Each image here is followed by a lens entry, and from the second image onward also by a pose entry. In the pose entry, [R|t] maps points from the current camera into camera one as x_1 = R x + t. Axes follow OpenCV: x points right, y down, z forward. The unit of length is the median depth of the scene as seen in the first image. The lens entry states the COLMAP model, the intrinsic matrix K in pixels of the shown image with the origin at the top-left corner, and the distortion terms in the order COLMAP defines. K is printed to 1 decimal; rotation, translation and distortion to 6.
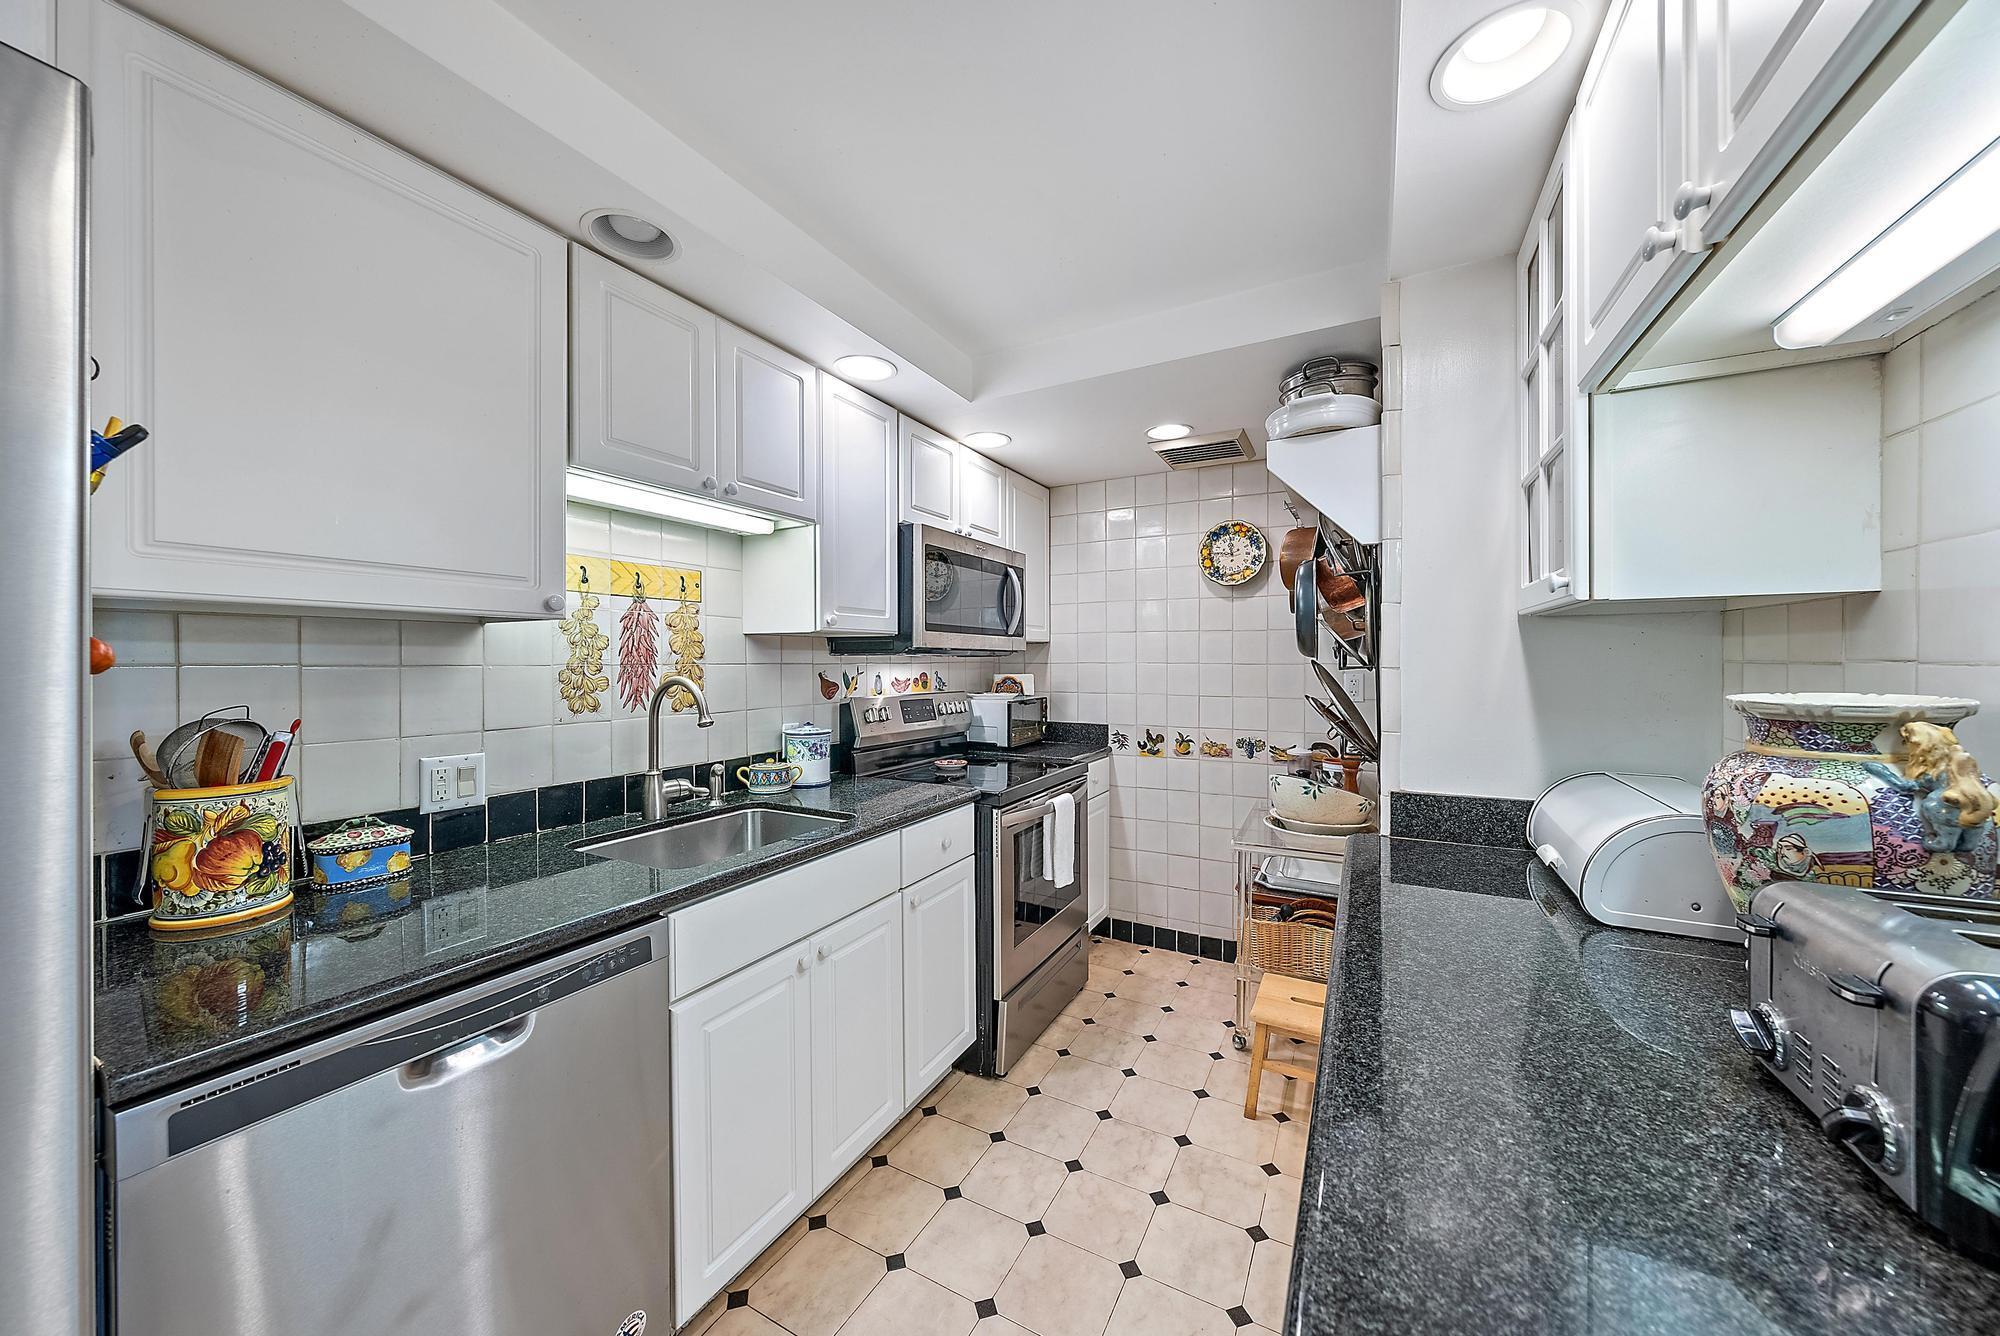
lens RADIAL K [[681.9, 0, 1012.0], [0, 681.9, 665.2], [0, 0, 1]] dist [0.000887, -0.000090]
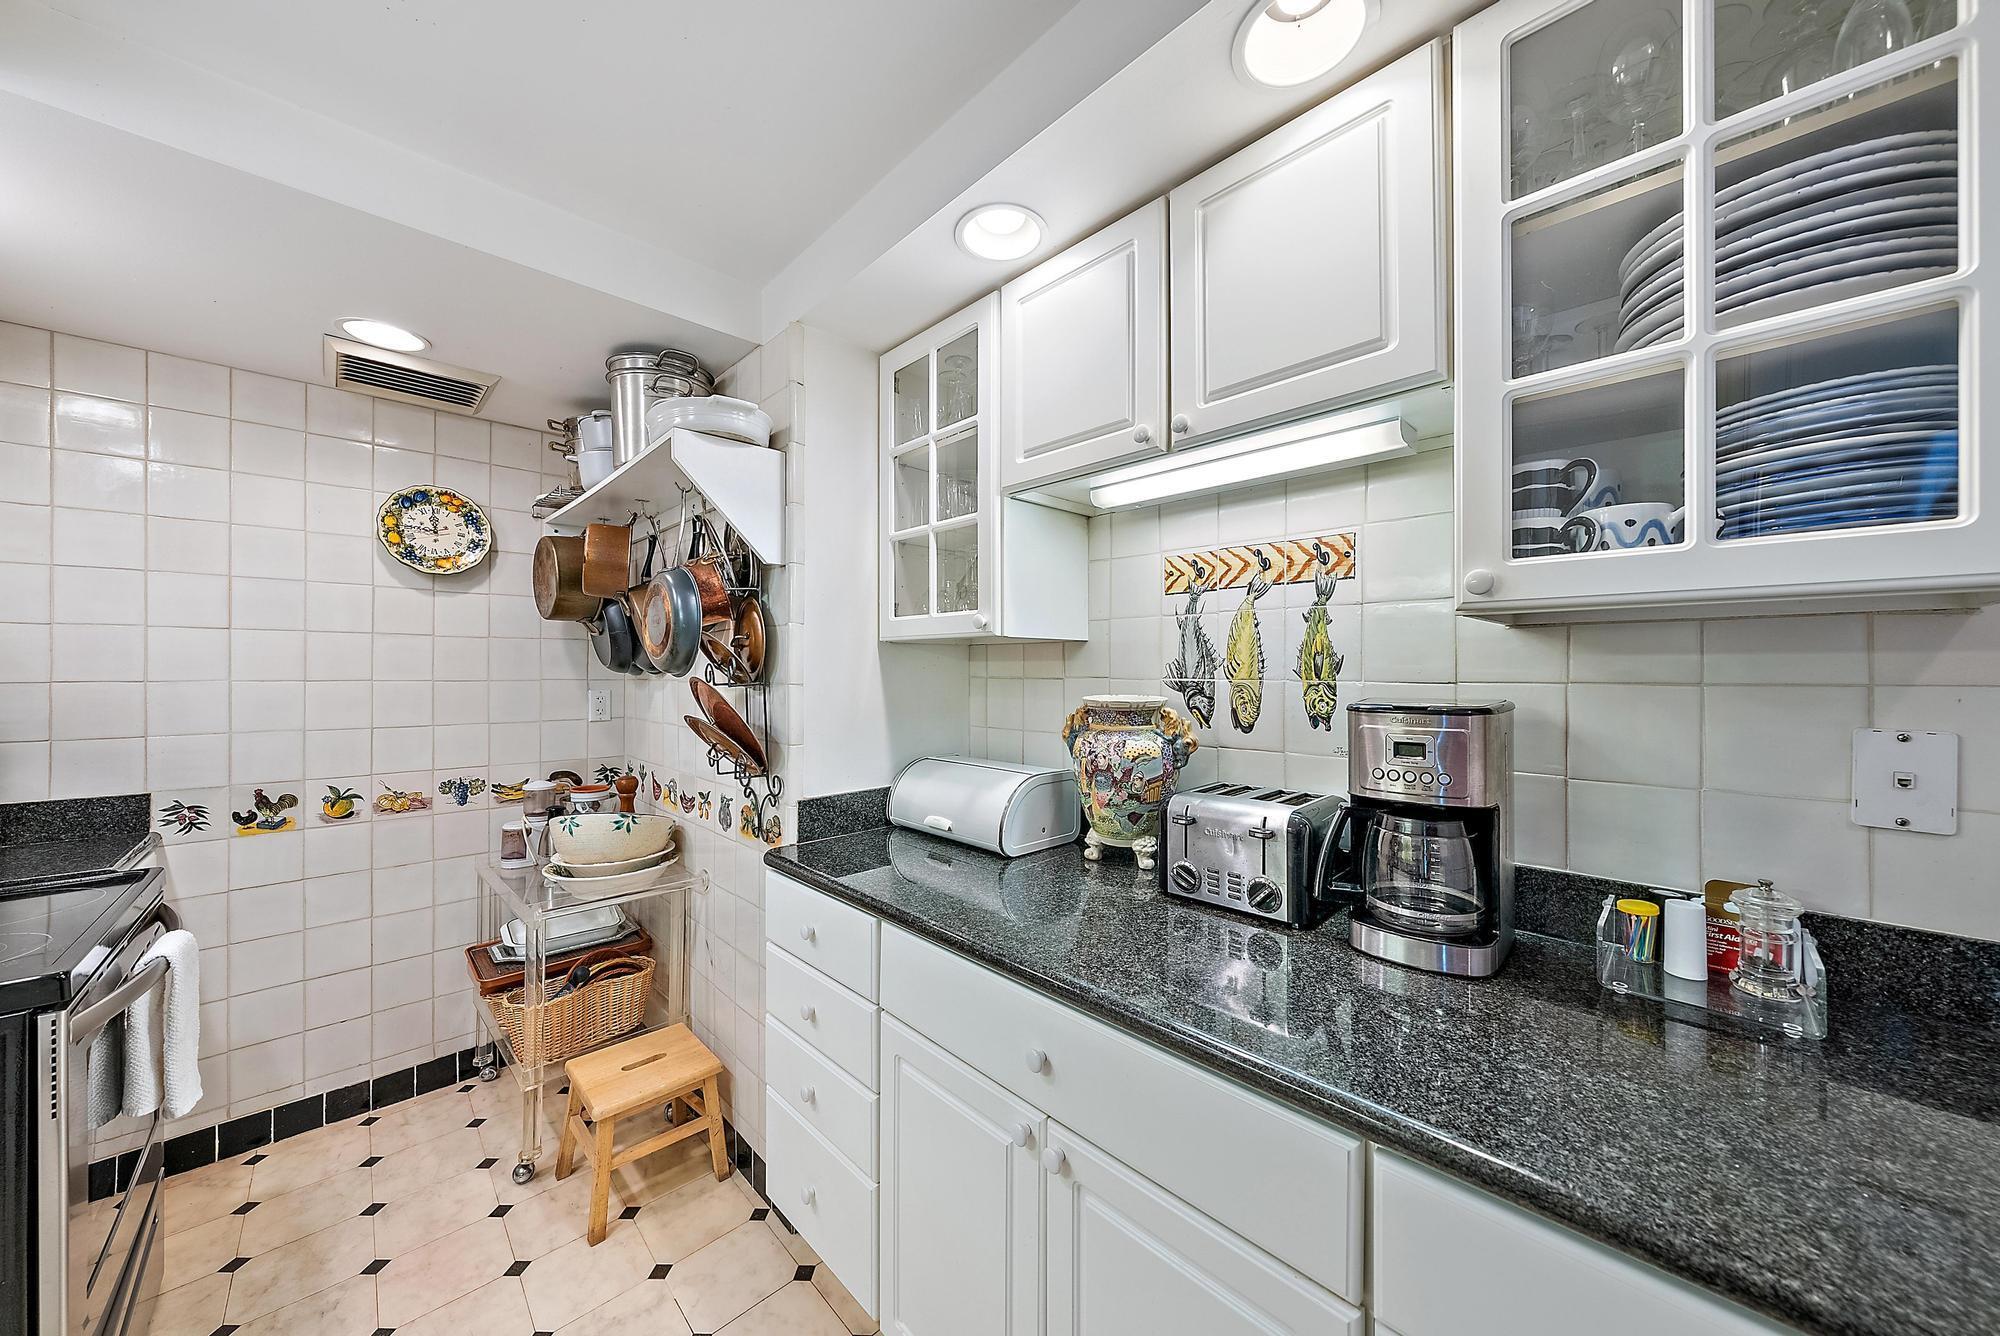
lens RADIAL K [[681.9, 0, 1003.5], [0, 681.9, 666.2], [0, 0, 1]] dist [0.000887, -0.000090]
pose [[0.316232, 0.008604, 0.948643, -0.191328], [0.006669, 0.999914, -0.011292, -0.005622], [-0.948658, 0.009897, 0.316148, 0.195857]]
